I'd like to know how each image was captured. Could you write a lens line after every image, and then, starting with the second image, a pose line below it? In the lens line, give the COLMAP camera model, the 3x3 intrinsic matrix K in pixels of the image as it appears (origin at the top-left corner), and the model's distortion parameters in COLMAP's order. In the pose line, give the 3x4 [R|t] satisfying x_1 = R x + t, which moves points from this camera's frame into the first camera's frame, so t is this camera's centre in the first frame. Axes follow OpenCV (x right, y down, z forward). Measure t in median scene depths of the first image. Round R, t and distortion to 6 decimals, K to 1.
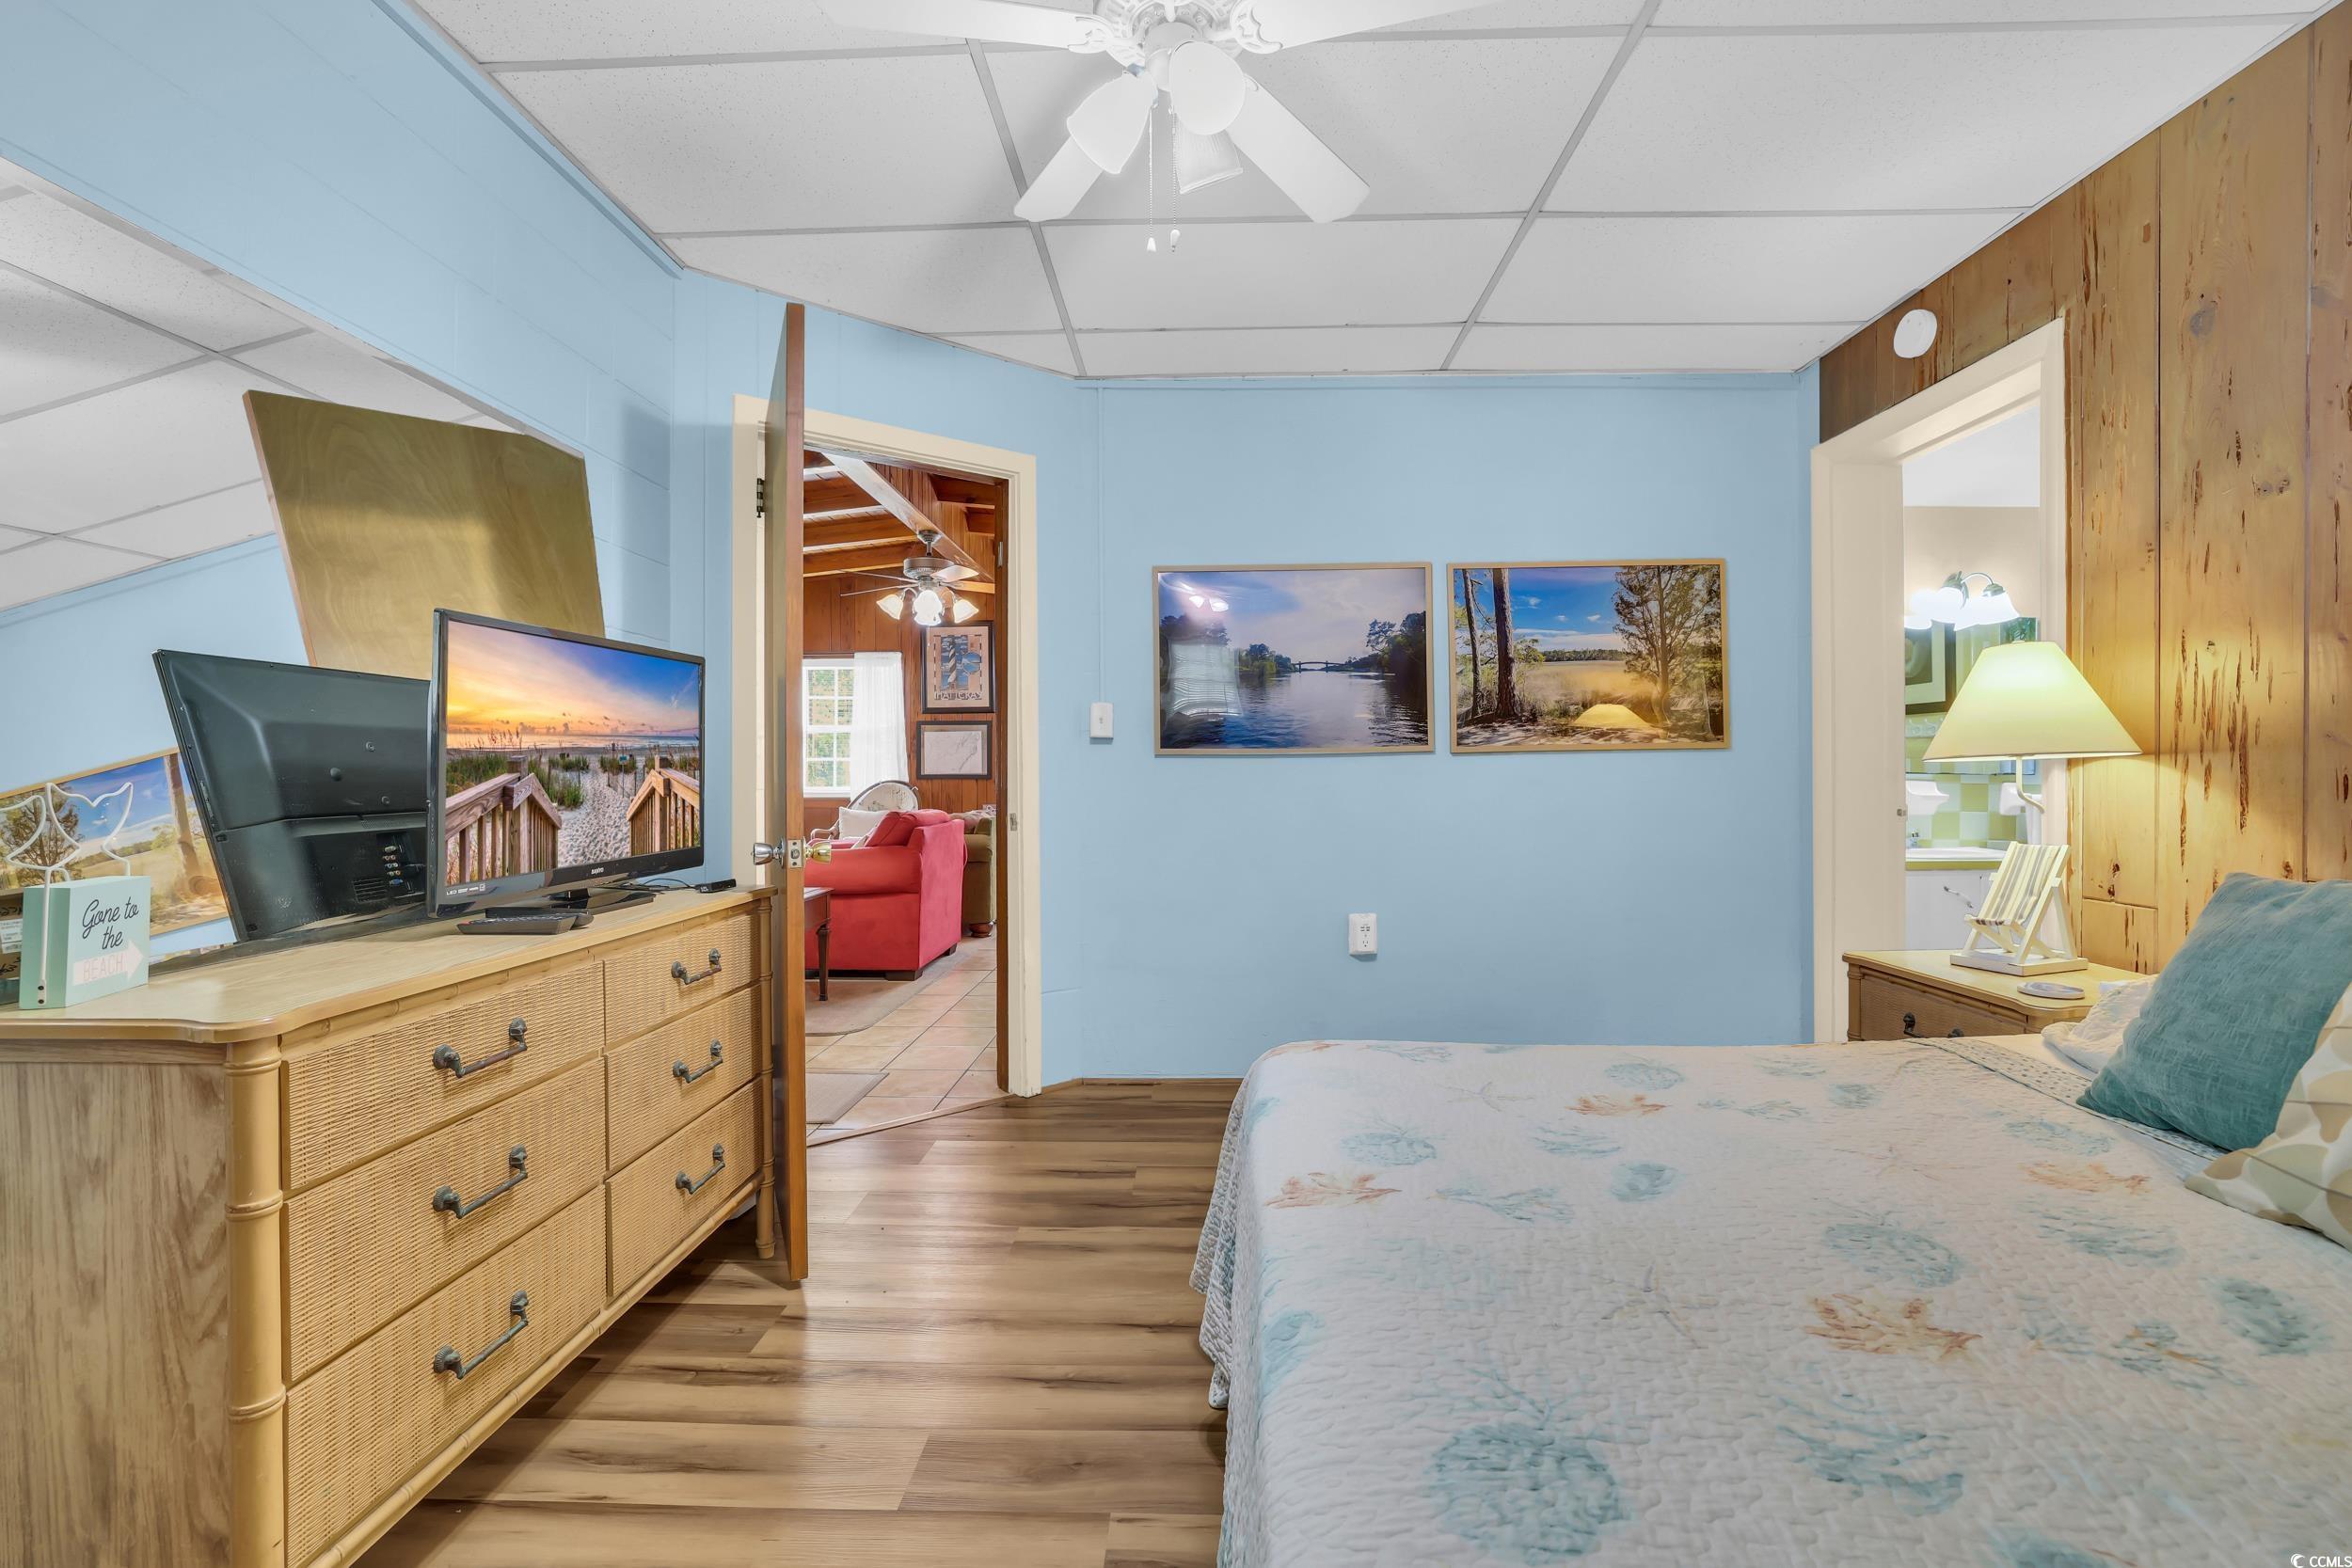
lens RADIAL K [[1018.1, 0, 1177.7], [0, 1018.1, 763.0], [0, 0, 1]] dist [-0.048020, 0.018703]
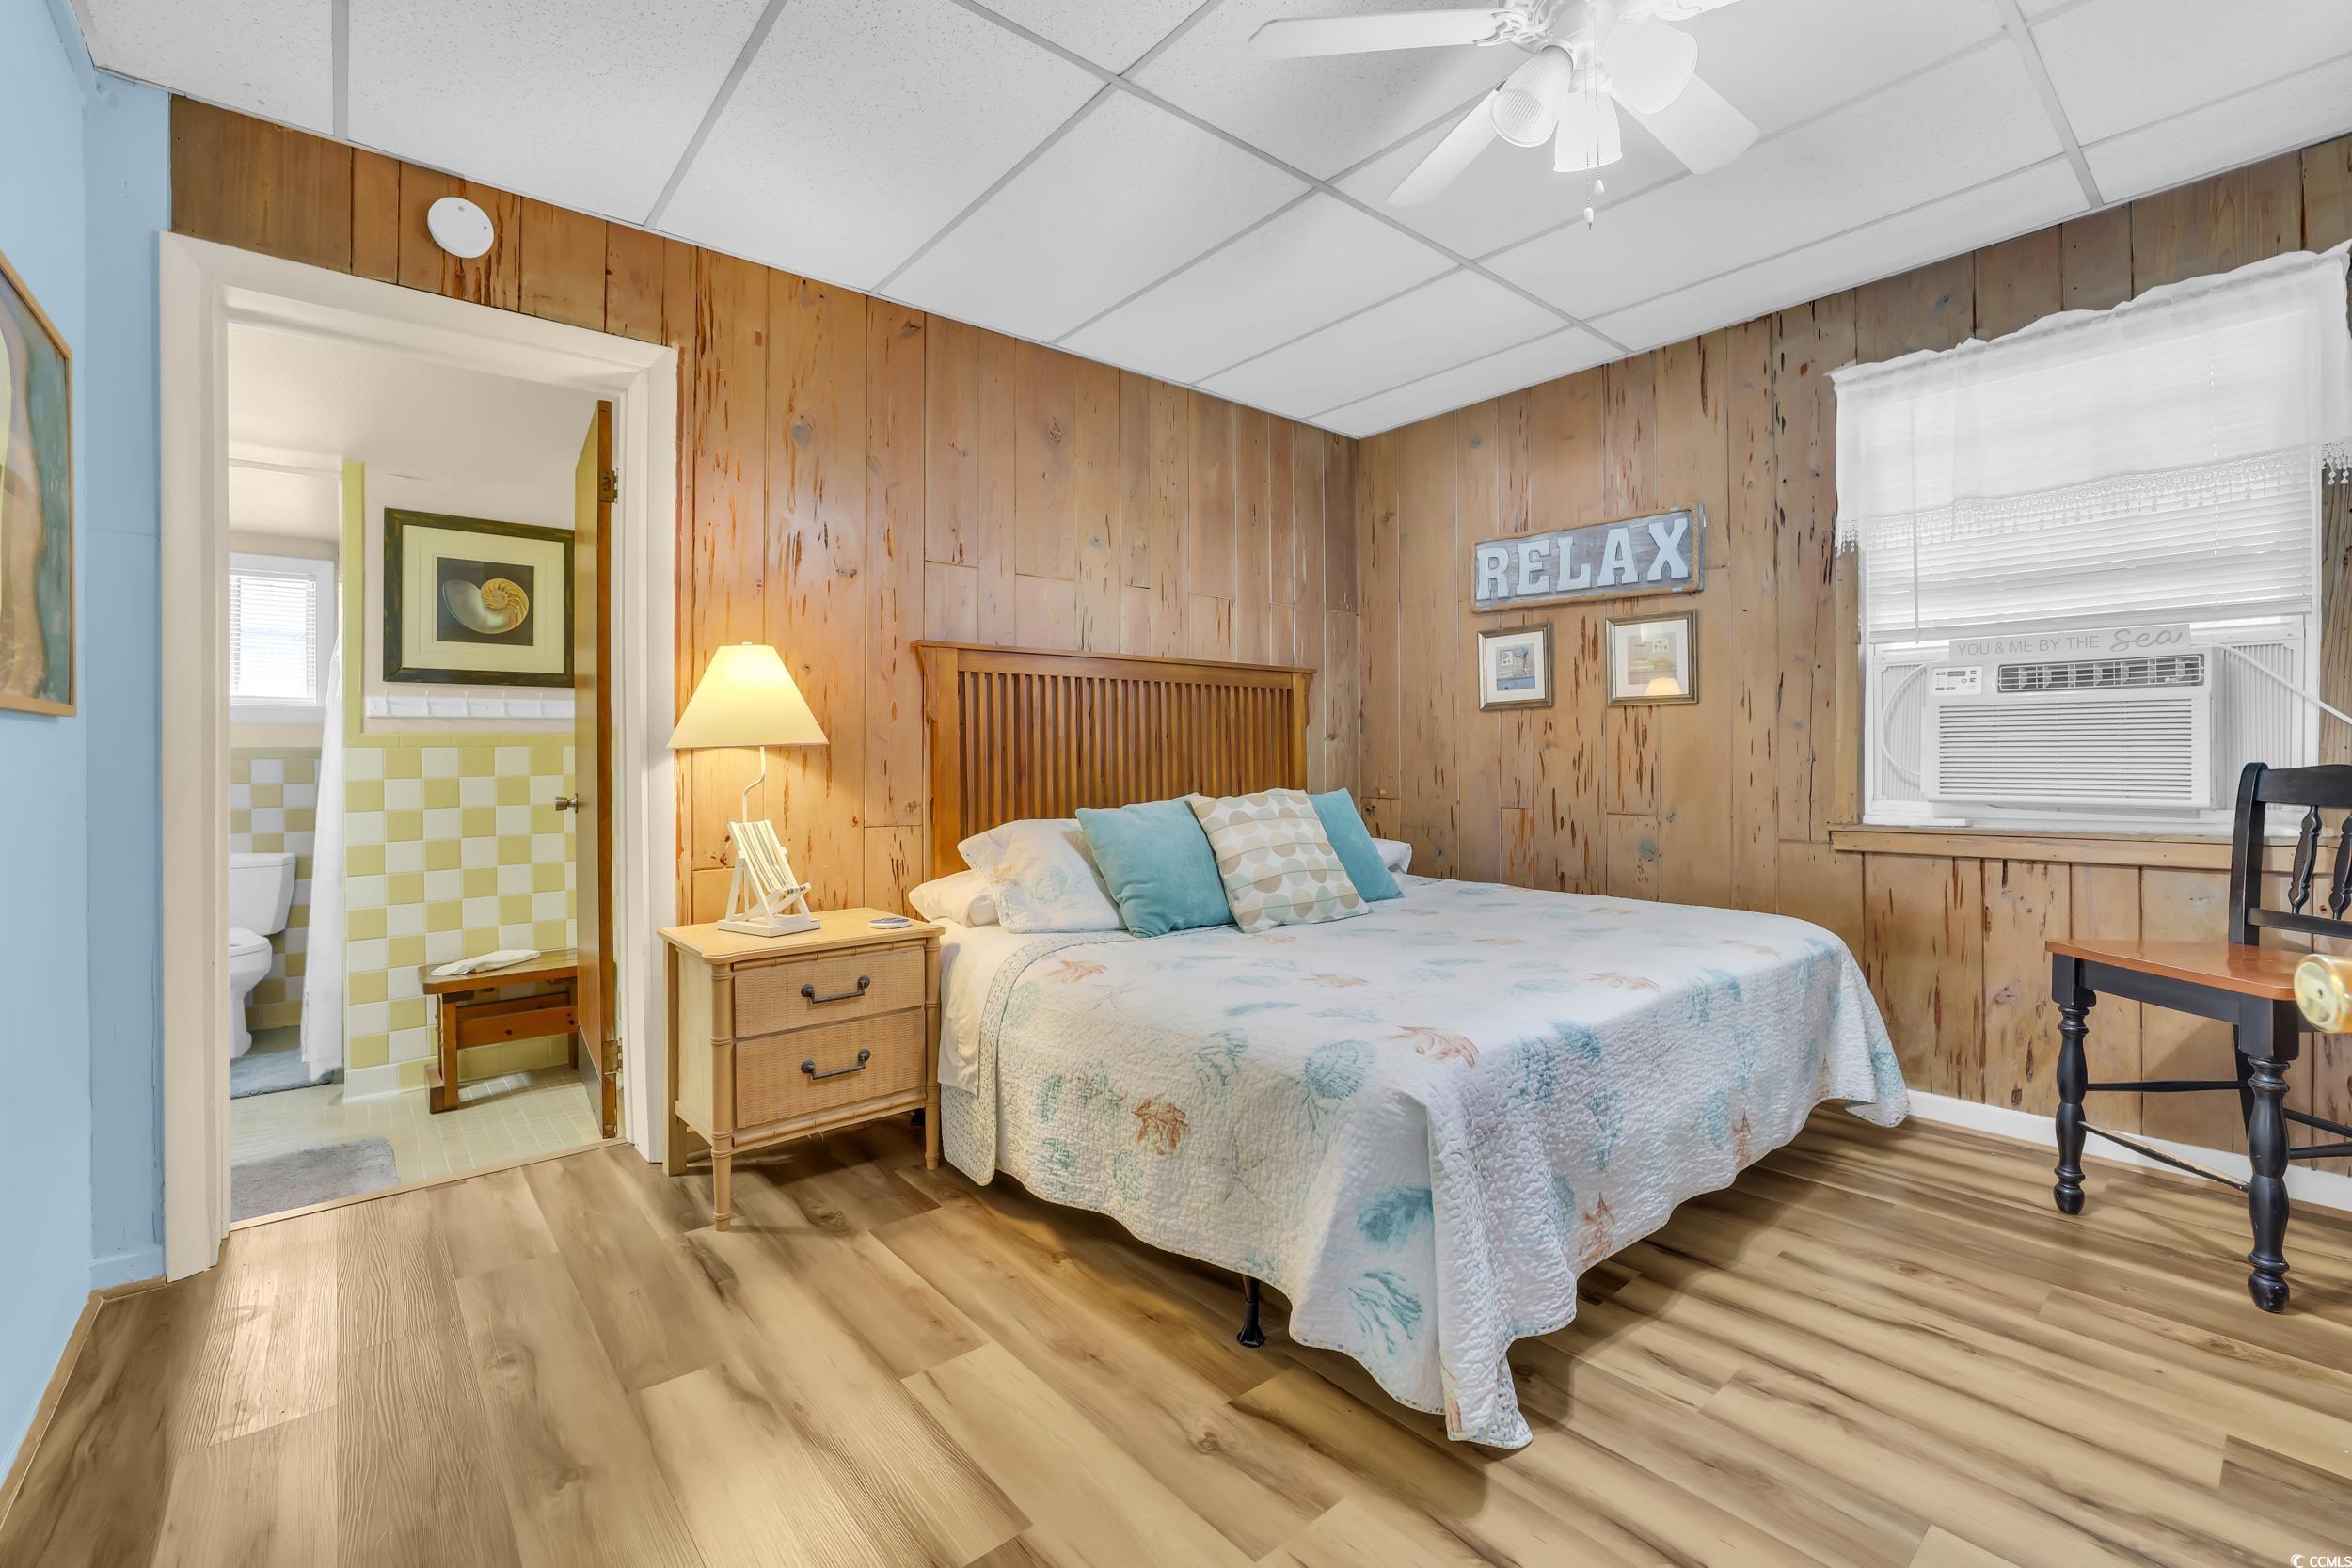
lens RADIAL K [[1018.1, 0, 1177.7], [0, 1018.1, 763.0], [0, 0, 1]] dist [-0.048020, 0.018703]
pose [[-0.679152, 0.005866, 0.733974, -0.485886], [0.007155, 0.999973, -0.001371, 0.027412], [-0.733963, 0.004320, -0.679176, 2.142051]]
